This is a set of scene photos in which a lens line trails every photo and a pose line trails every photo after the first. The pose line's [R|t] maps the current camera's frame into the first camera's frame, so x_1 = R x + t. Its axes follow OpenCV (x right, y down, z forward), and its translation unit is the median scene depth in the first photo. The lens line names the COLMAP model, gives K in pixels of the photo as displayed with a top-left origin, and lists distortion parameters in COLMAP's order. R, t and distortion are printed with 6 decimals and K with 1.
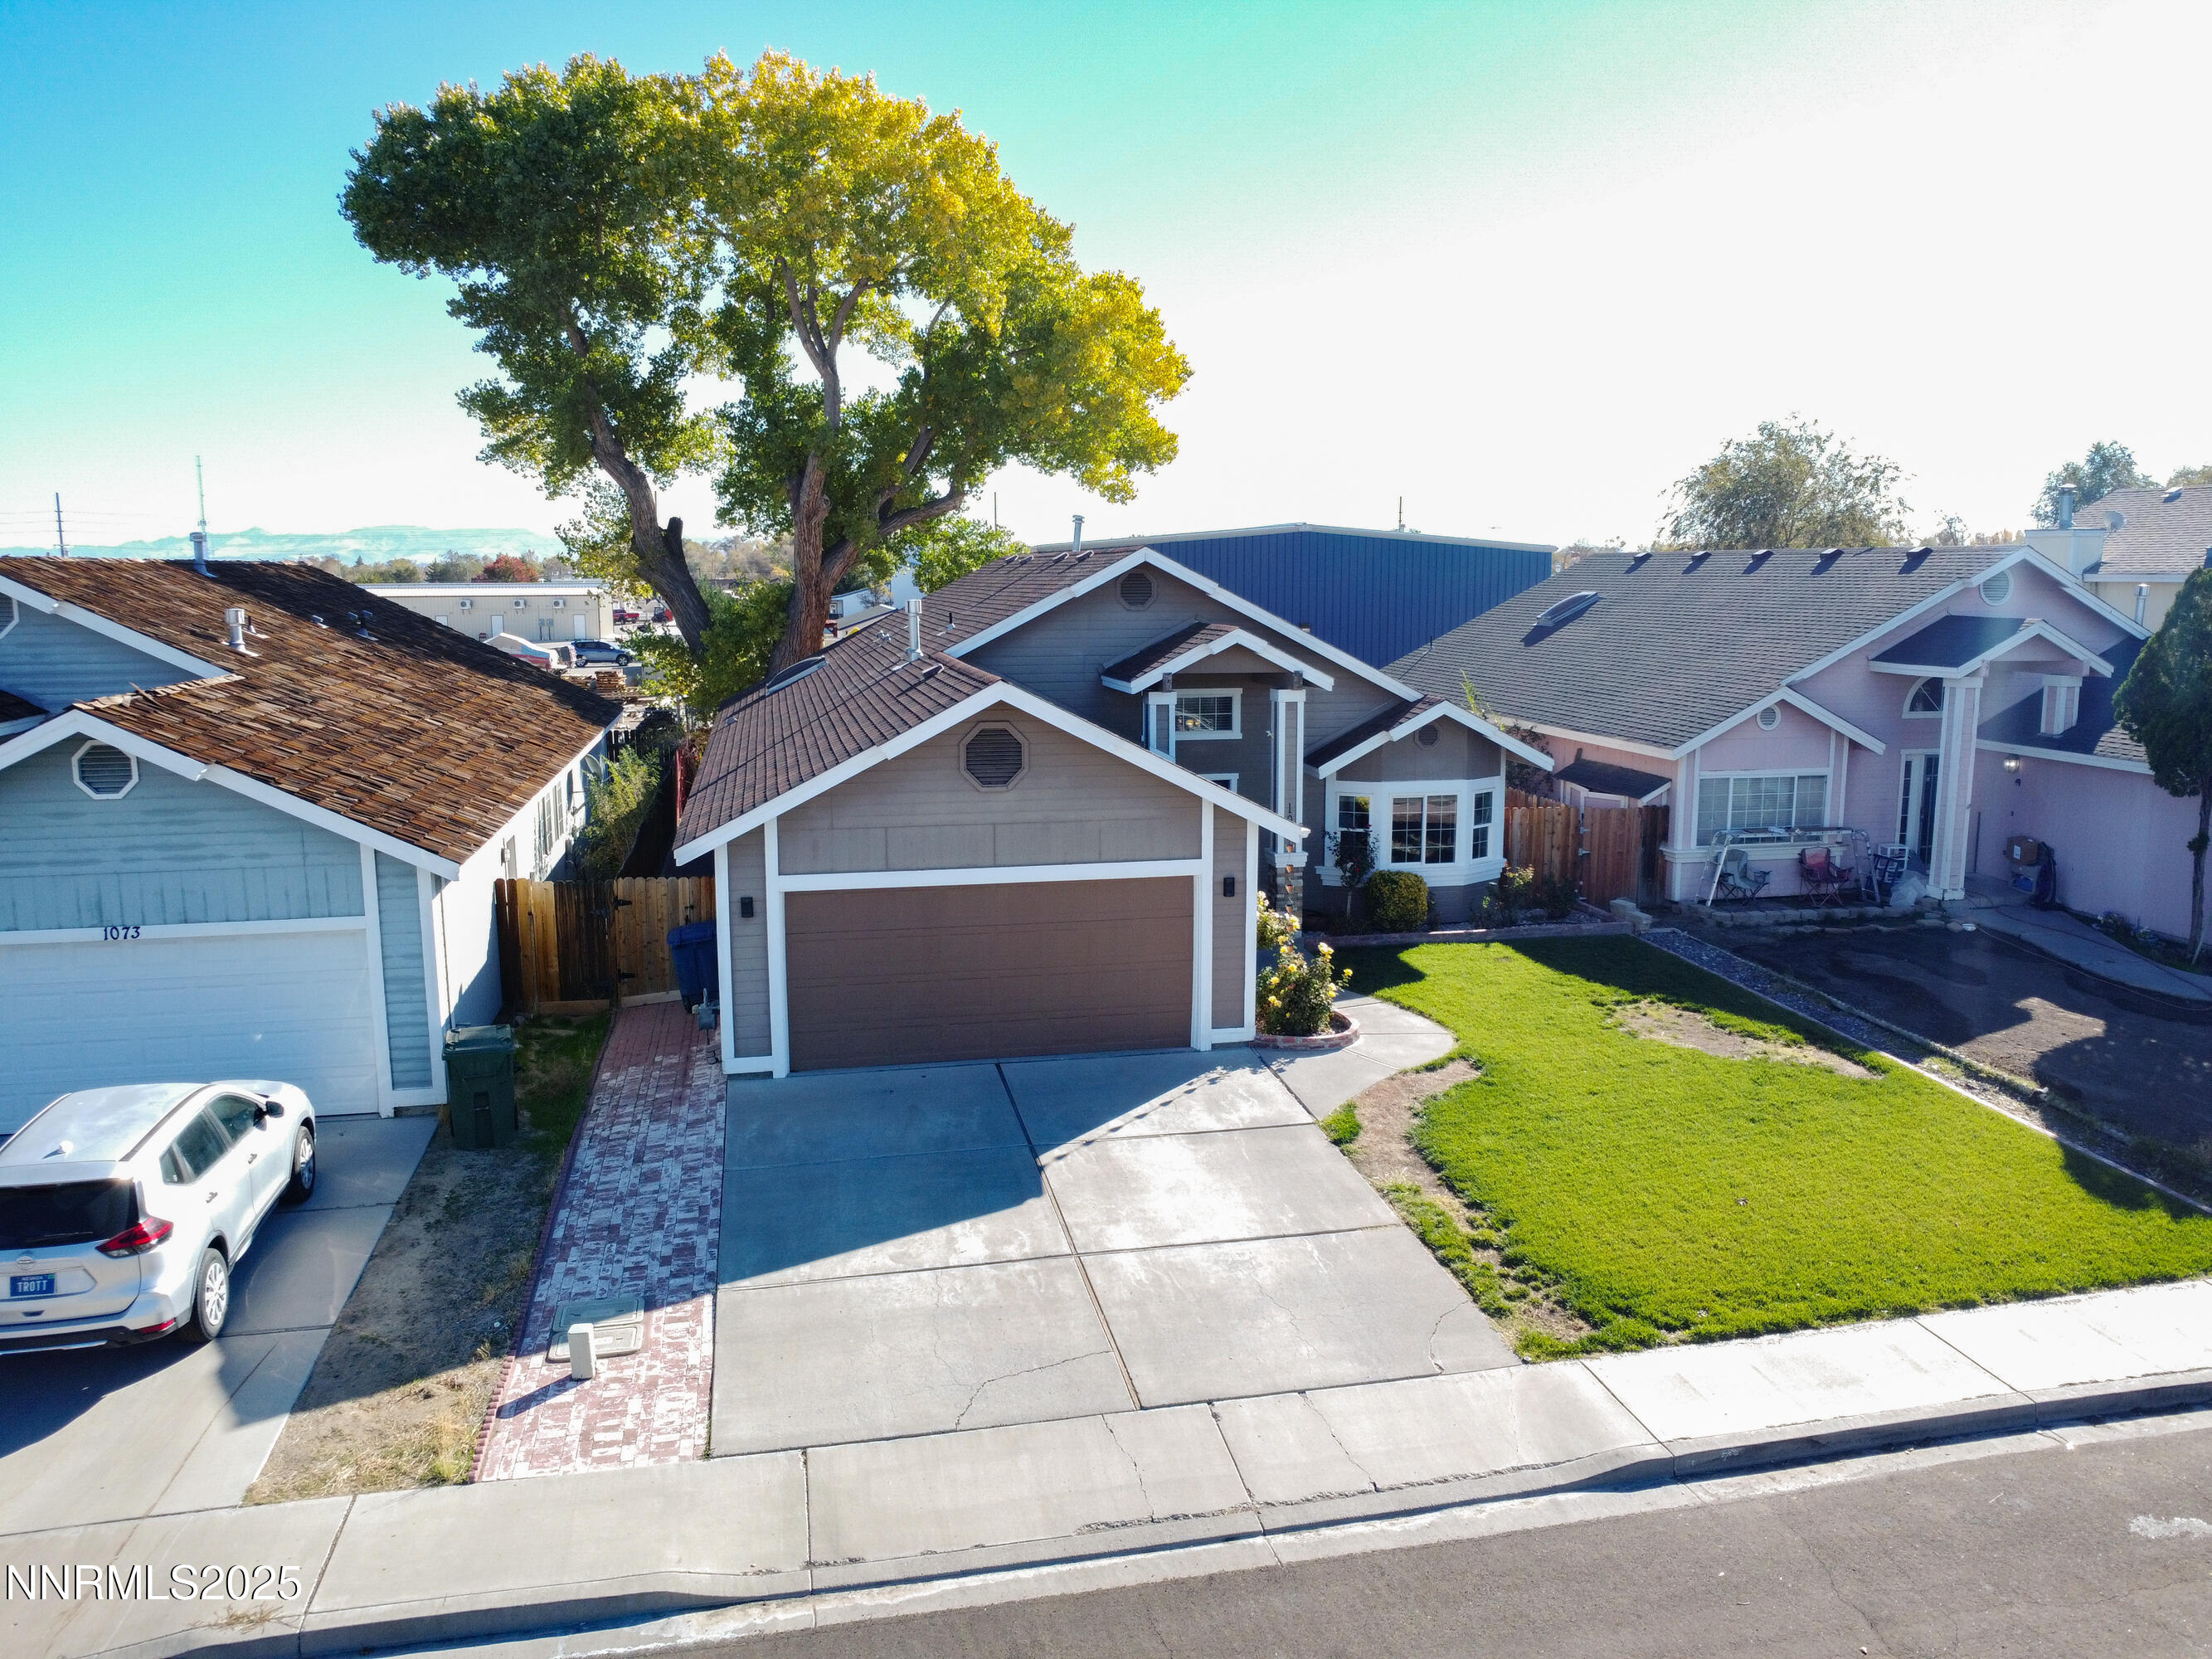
lens RADIAL K [[1594.2, 0, 1101.8], [0, 1594.2, 840.4], [0, 0, 1]] dist [-0.036072, 0.007918]
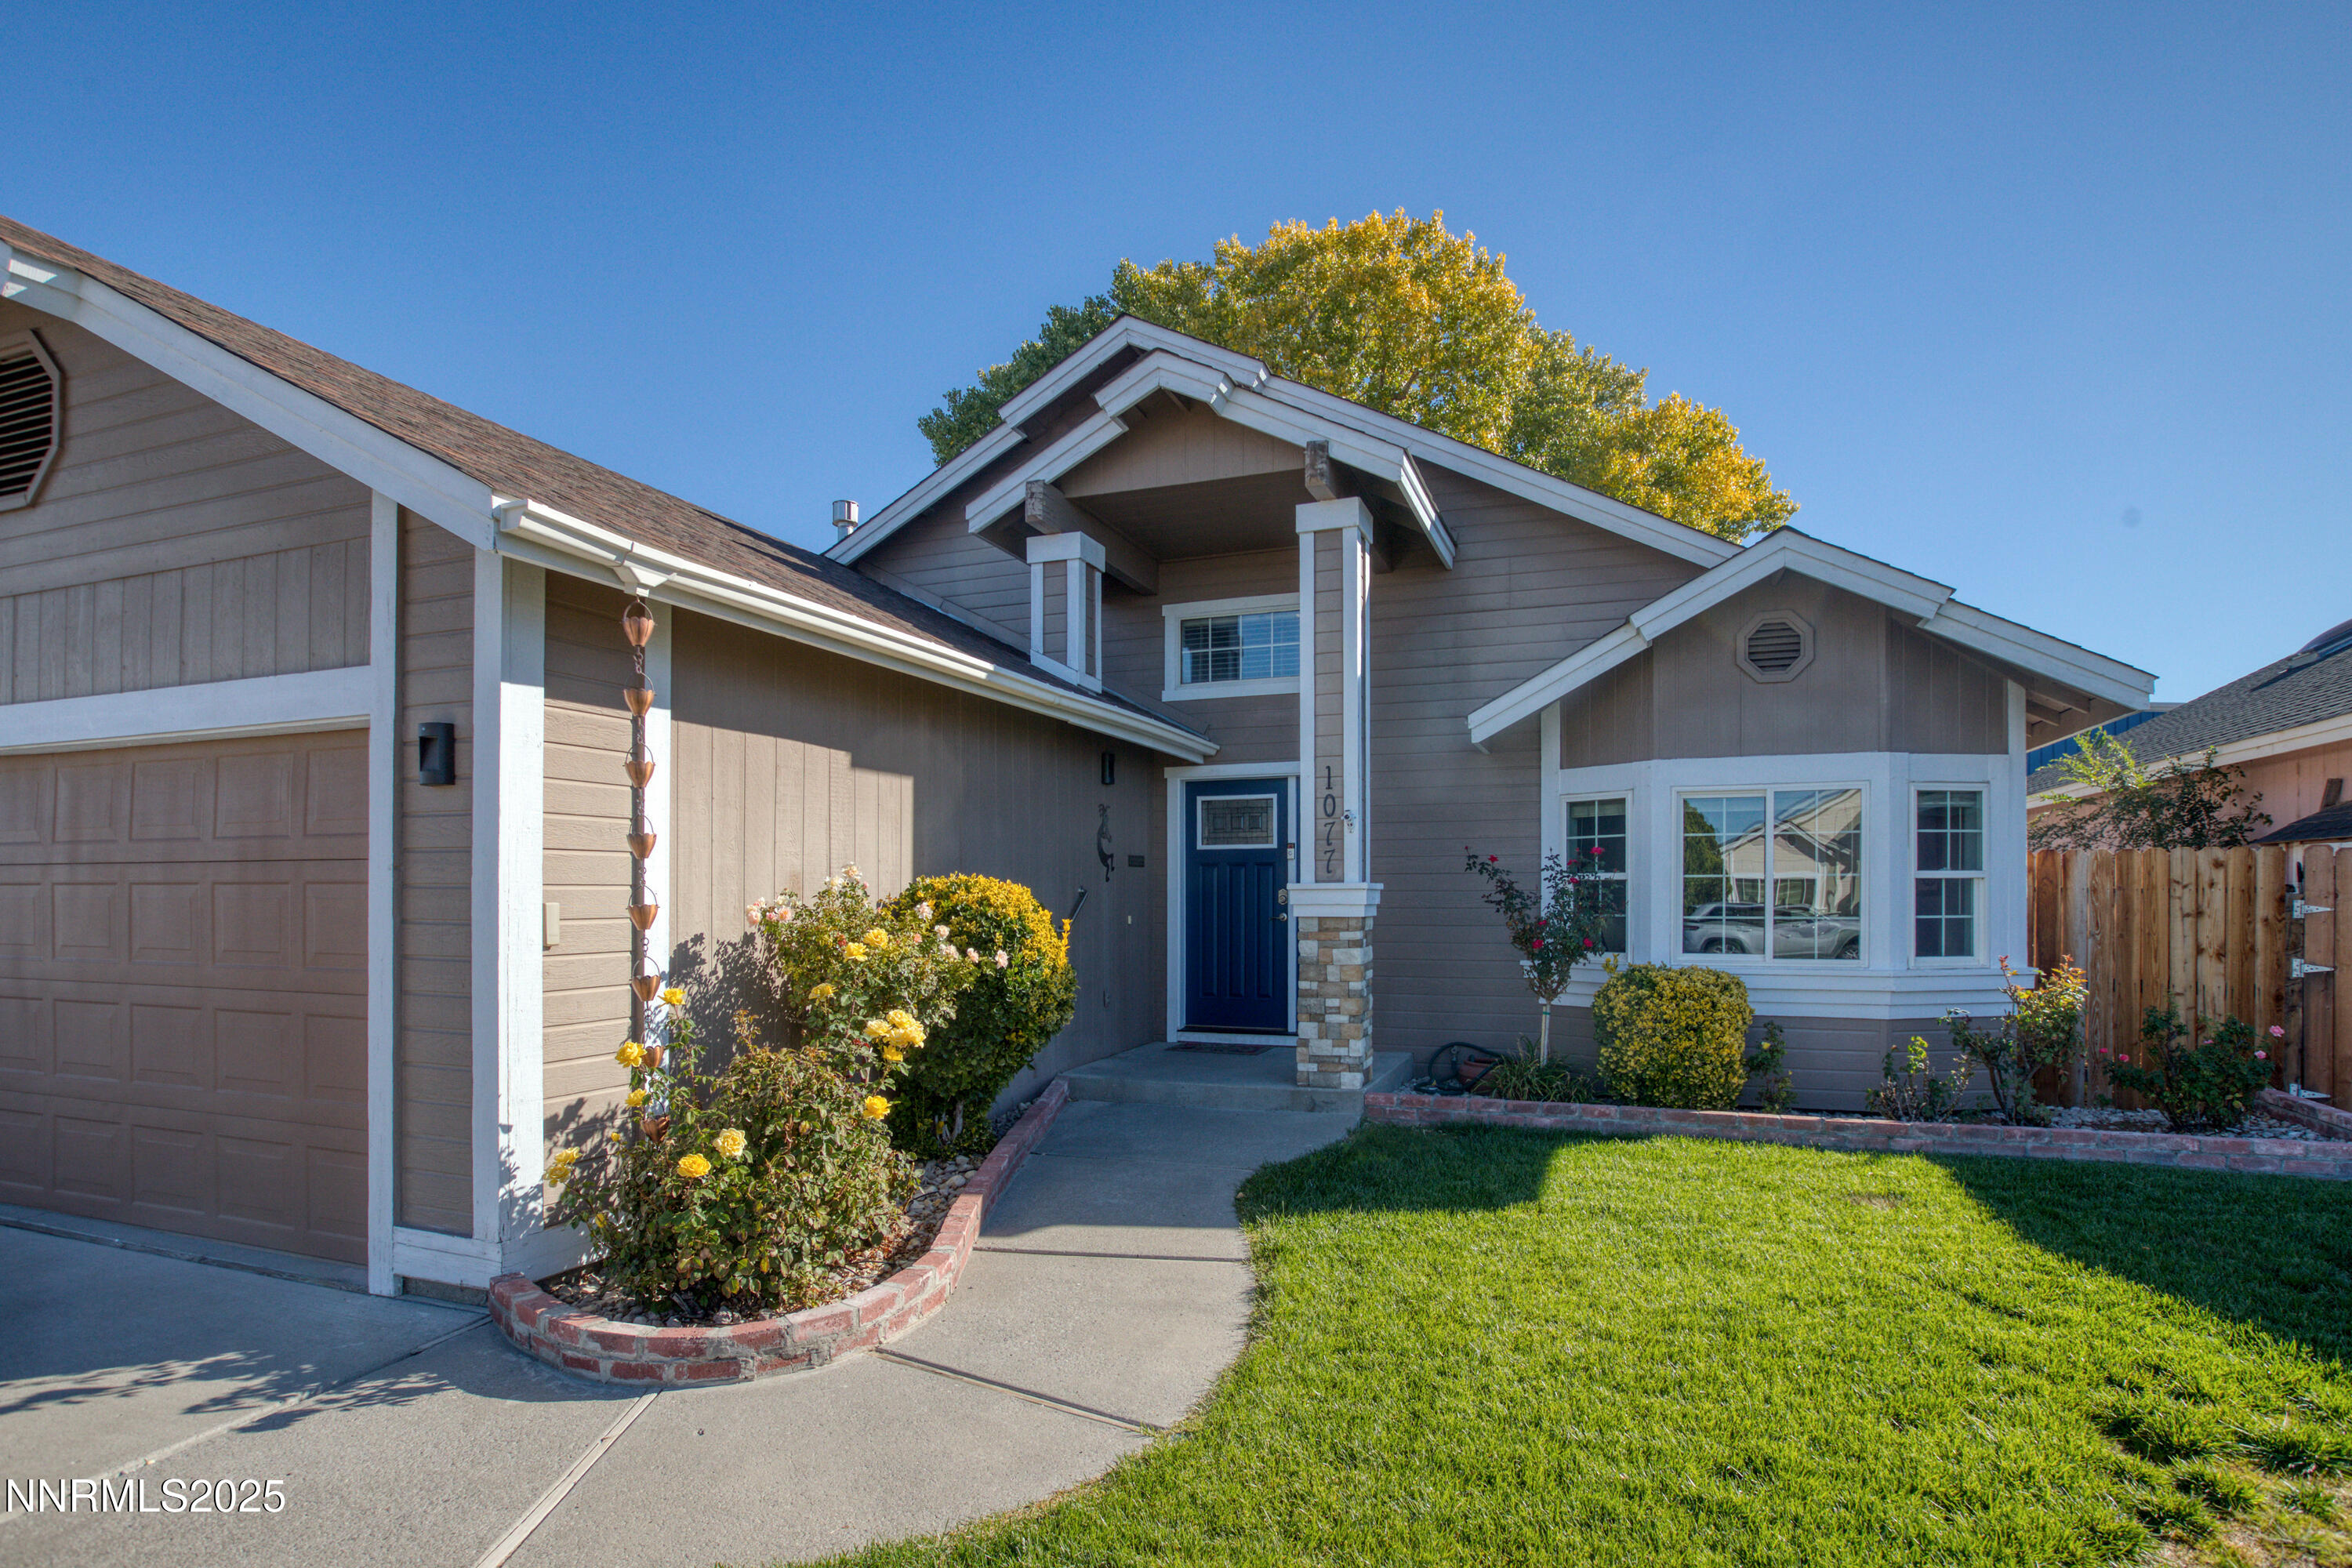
lens RADIAL K [[1186.7, 0, 1198.5], [0, 1186.7, 896.5], [0, 0, 1]] dist [-0.016775, 0.000628]
pose [[0.847275, 0.005632, -0.531124, 0.334022], [-0.093636, 0.985867, -0.138919, 0.077262], [0.522835, 0.167435, 0.835828, 0.925905]]
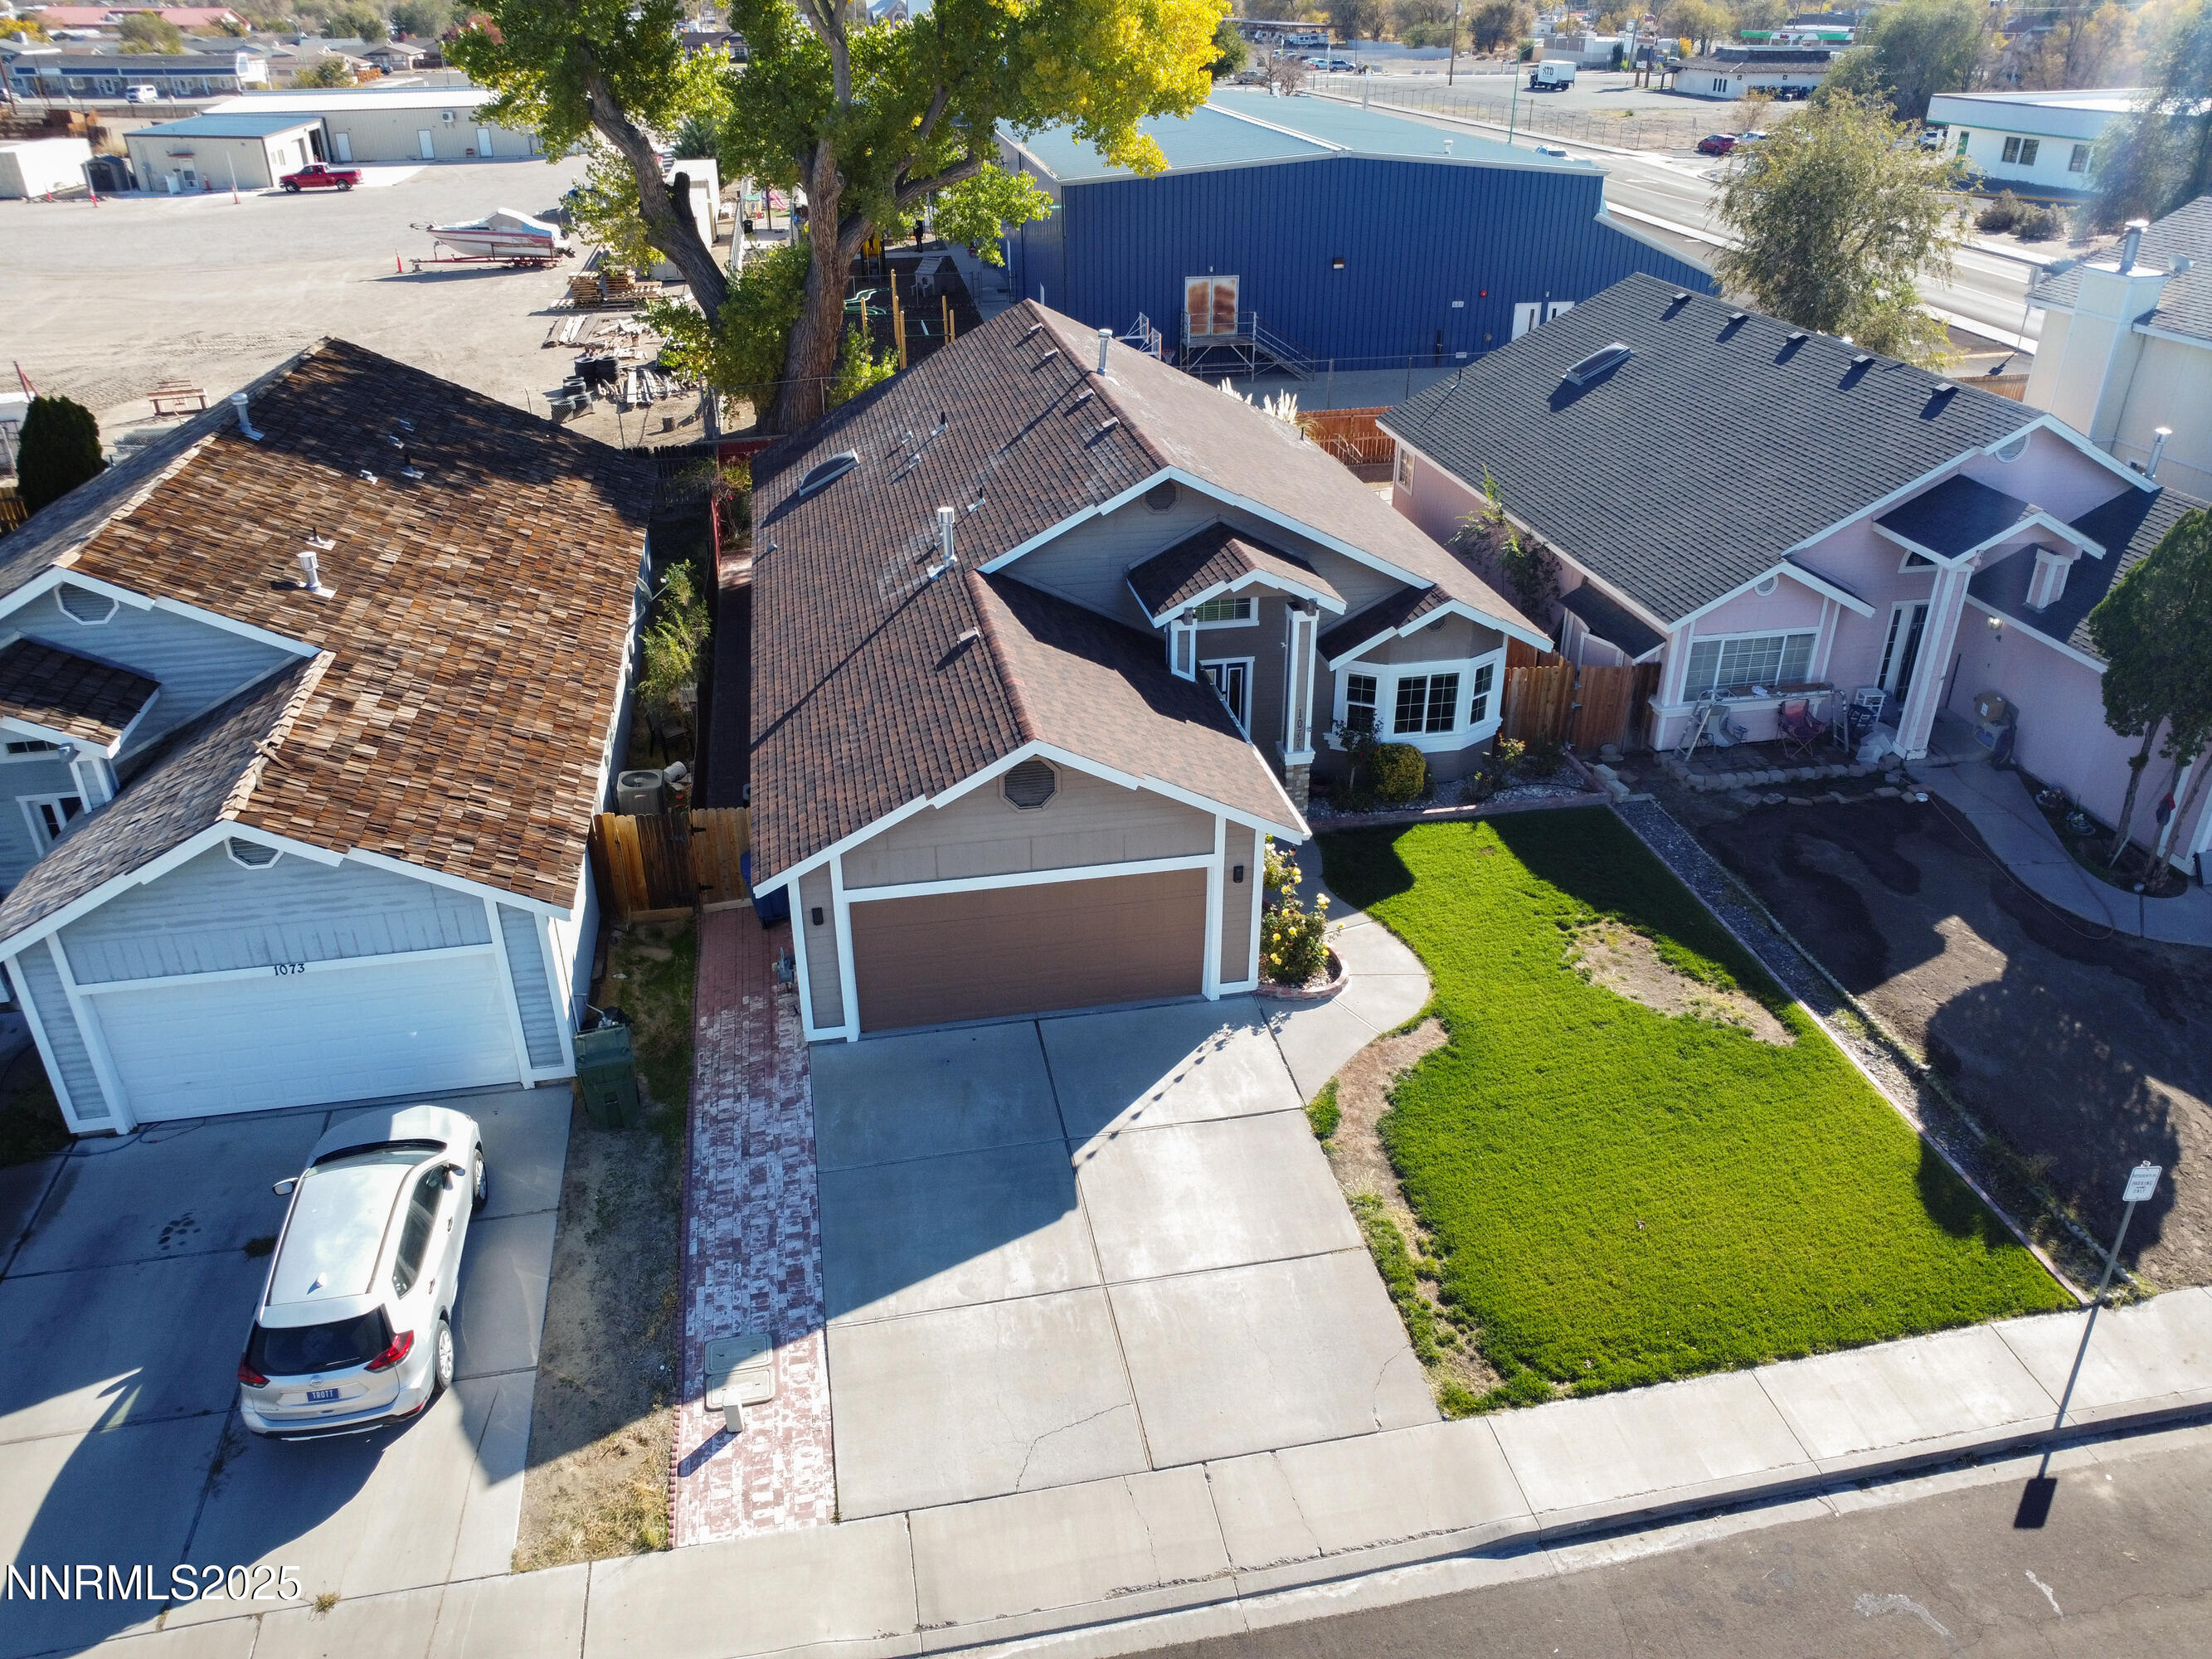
lens RADIAL K [[1594.2, 0, 1102.1], [0, 1594.2, 824.1], [0, 0, 1]] dist [-0.036072, 0.007918]
pose [[0.999887, 0.004217, -0.014416, -0.000762], [0.000681, 0.946066, 0.323975, -0.386190], [0.015005, -0.323948, 0.945956, -0.063553]]
